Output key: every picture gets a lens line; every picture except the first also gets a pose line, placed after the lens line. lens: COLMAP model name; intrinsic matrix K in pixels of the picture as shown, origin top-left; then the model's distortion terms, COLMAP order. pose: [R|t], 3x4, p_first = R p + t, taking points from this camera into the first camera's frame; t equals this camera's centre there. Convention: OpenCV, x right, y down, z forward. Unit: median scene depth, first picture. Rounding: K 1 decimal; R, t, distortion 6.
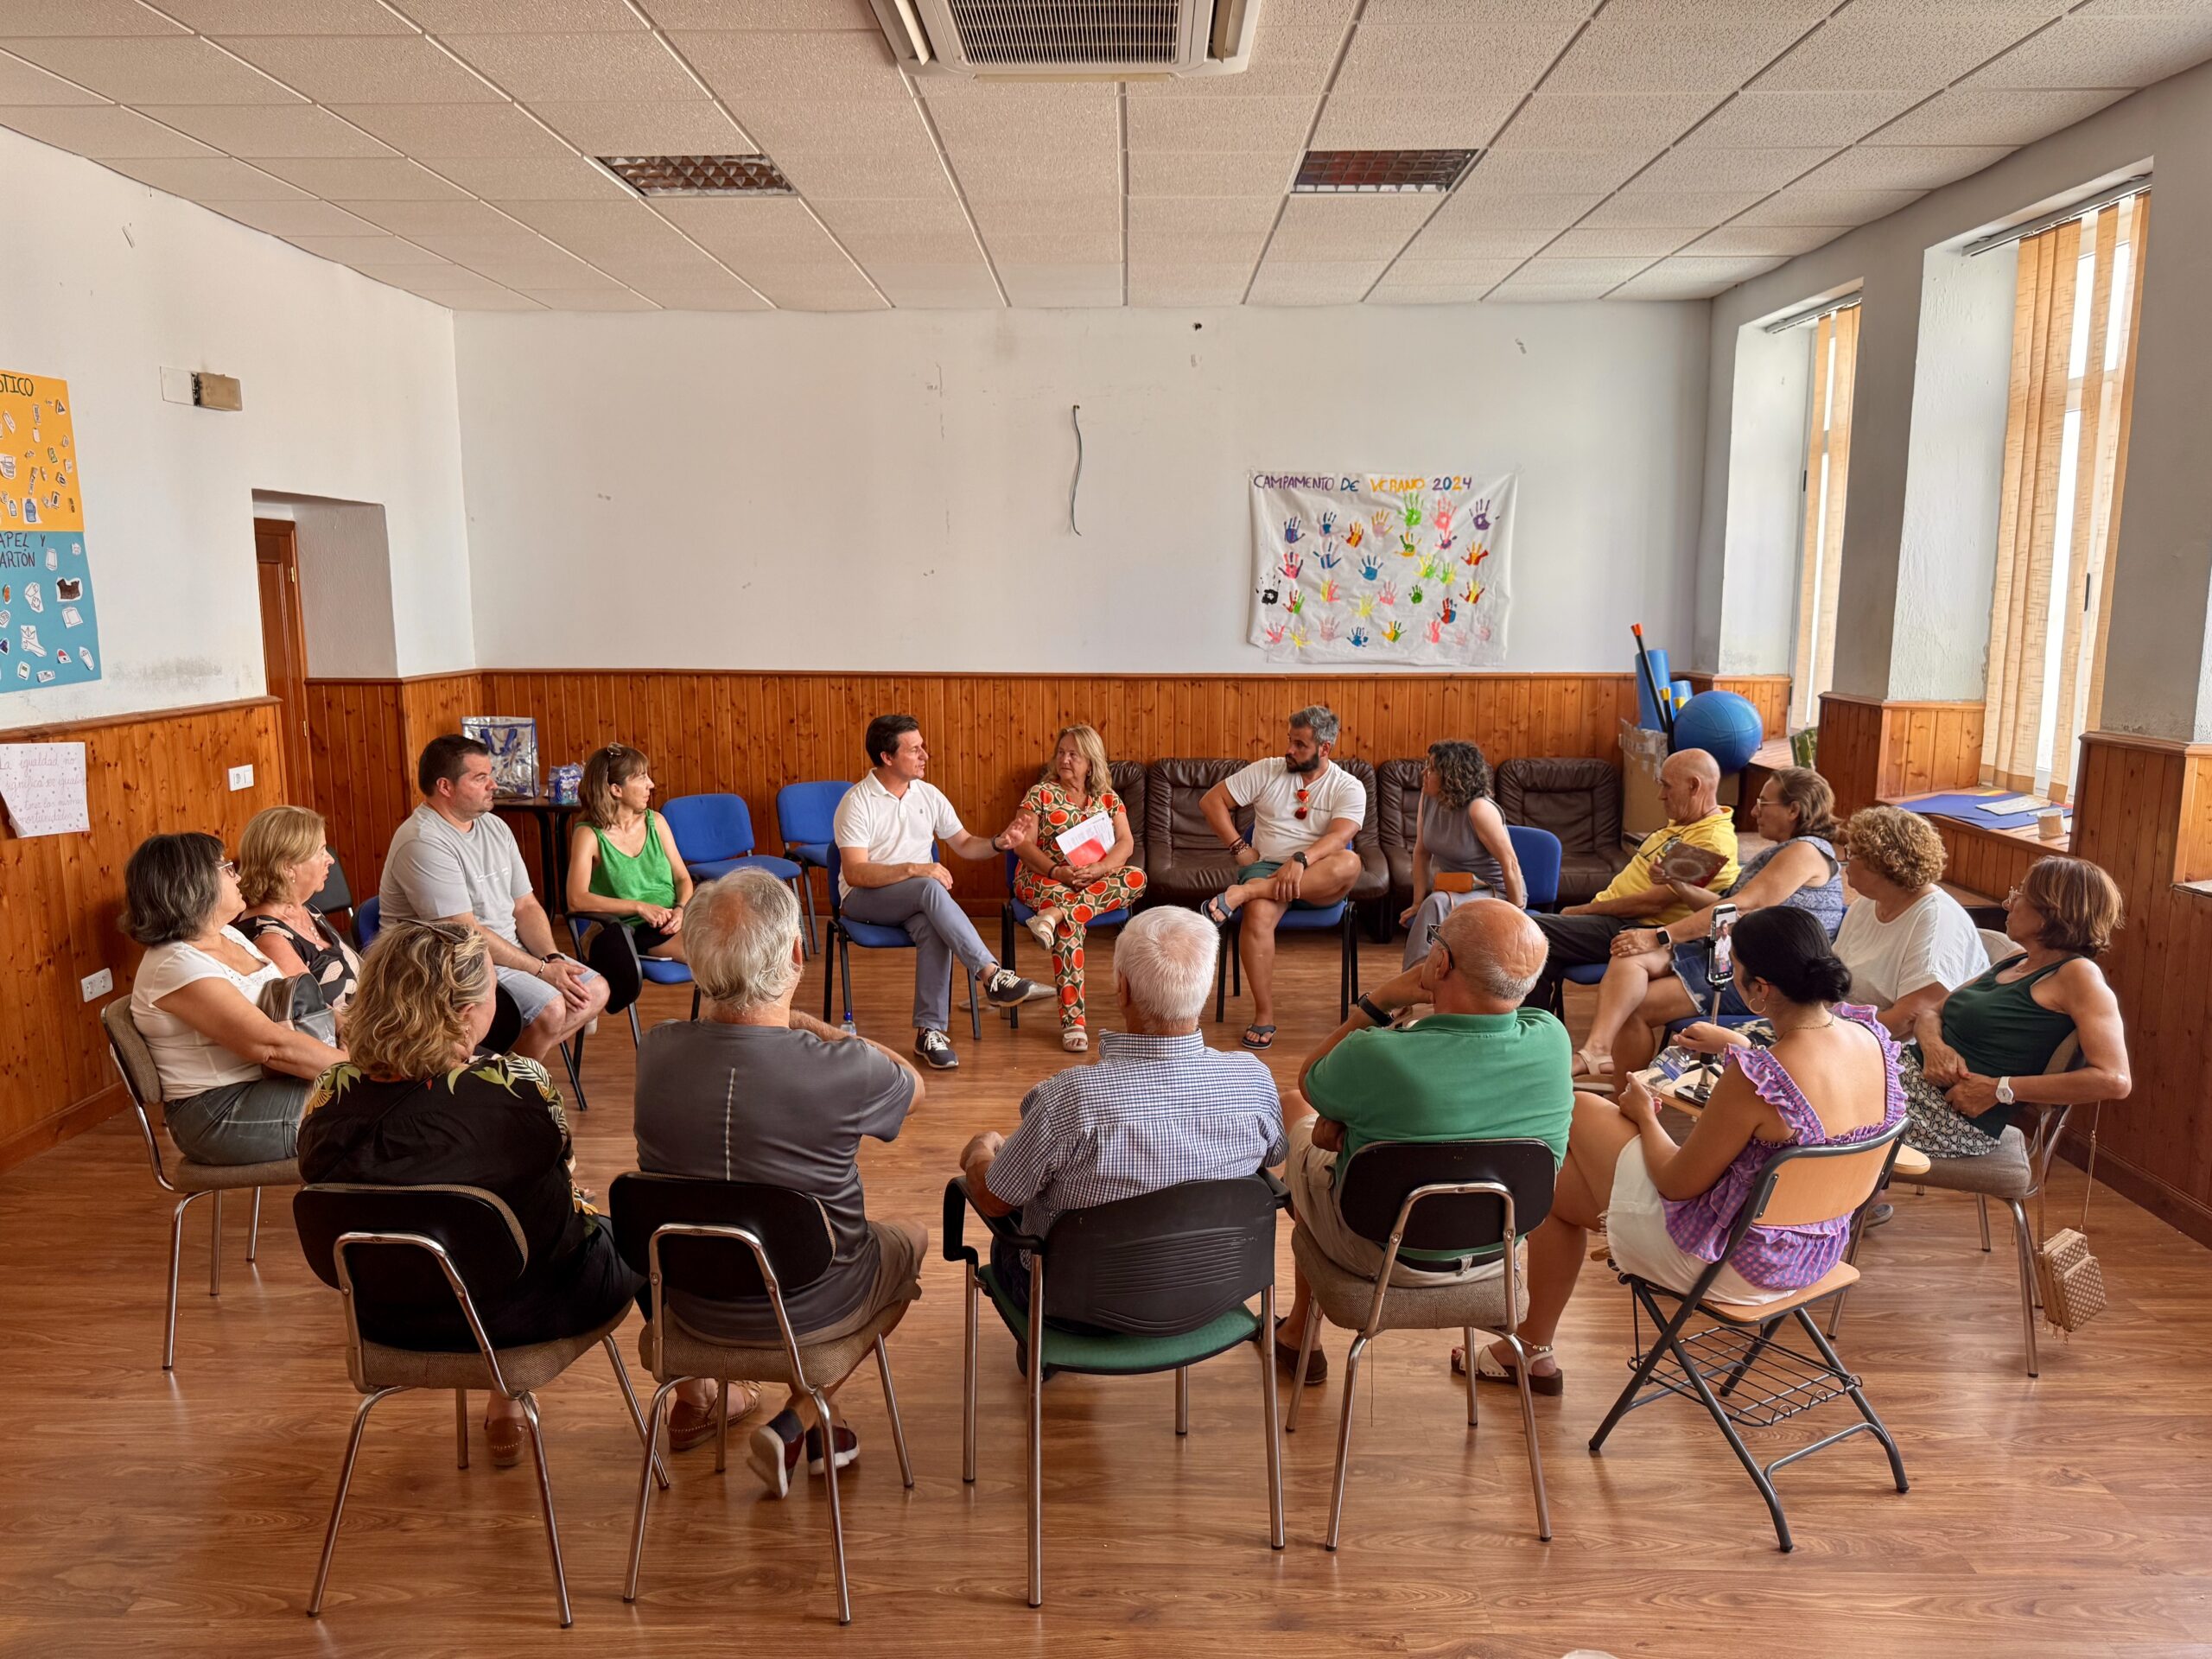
lens RADIAL K [[1568.7, 0, 1095.3], [0, 1568.7, 828.0], [0, 0, 1]] dist [0.009735, -0.007958]
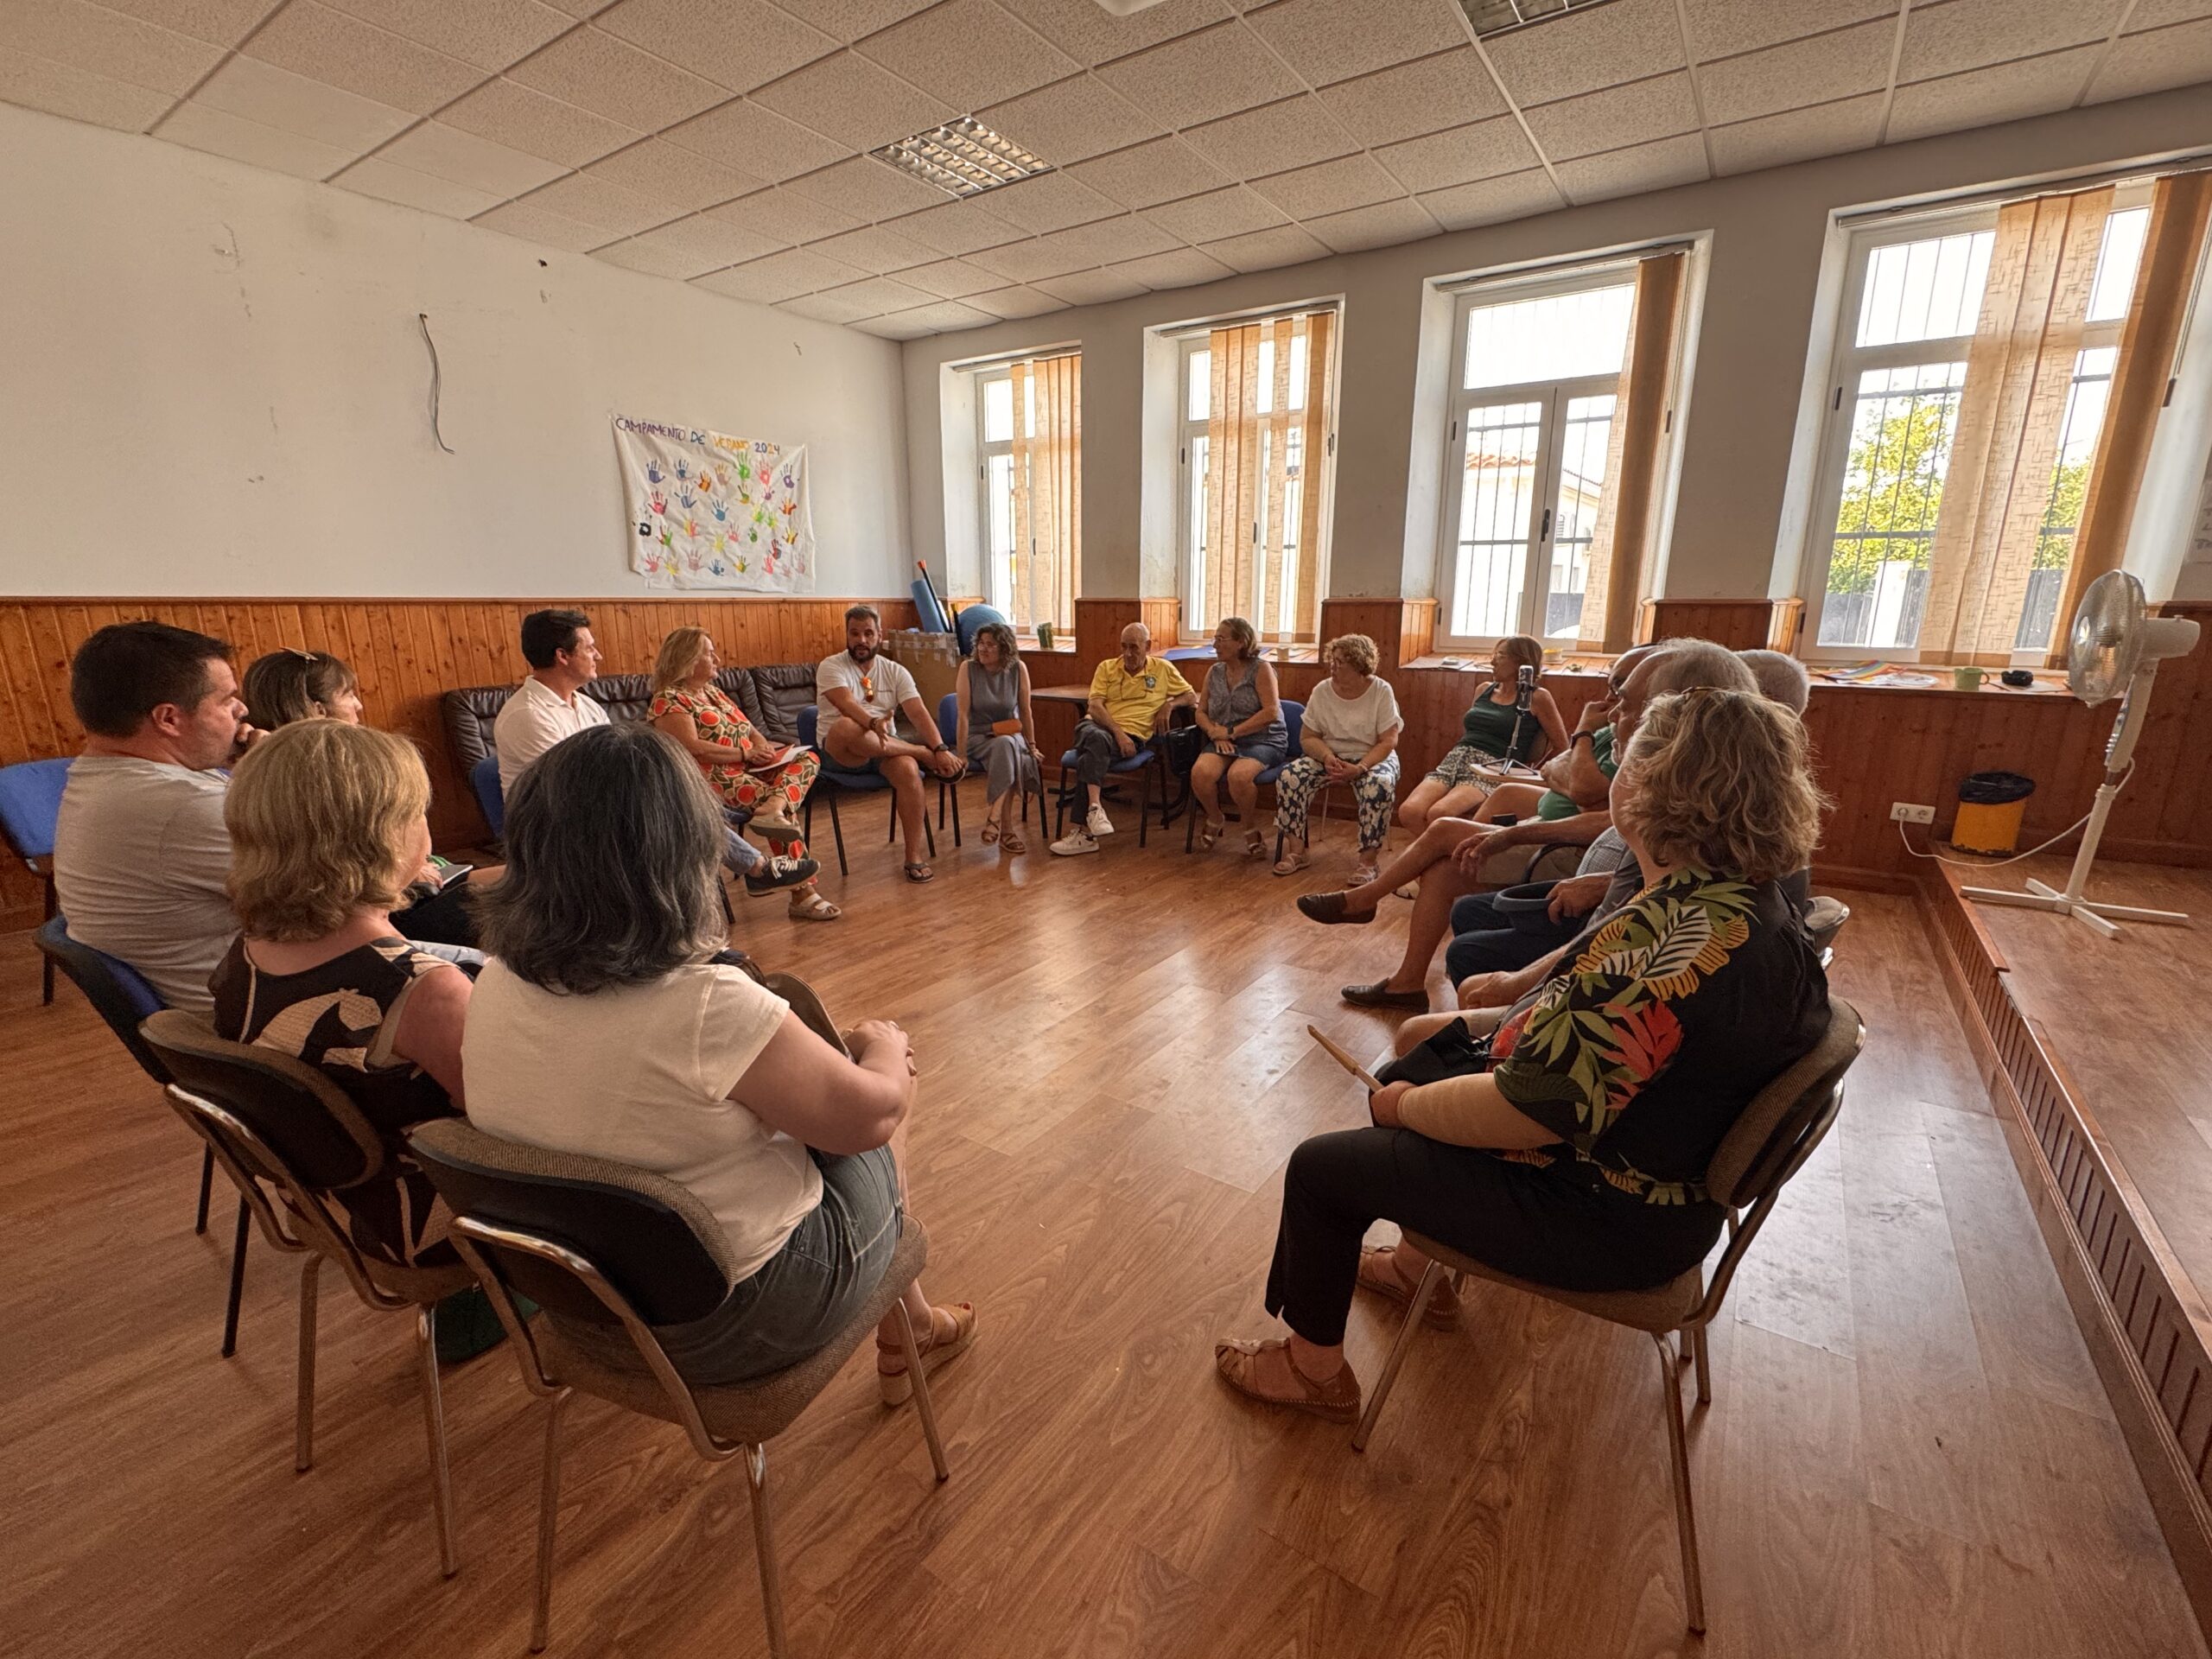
lens RADIAL K [[952.9, 0, 1111.4], [0, 952.9, 825.0], [0, 0, 1]] dist [0.001704, -0.000866]
pose [[0.541187, -0.194500, 0.818099, -0.321928], [0.124937, 0.980683, 0.150506, 0.003341], [-0.831570, 0.020759, 0.555033, 0.328988]]
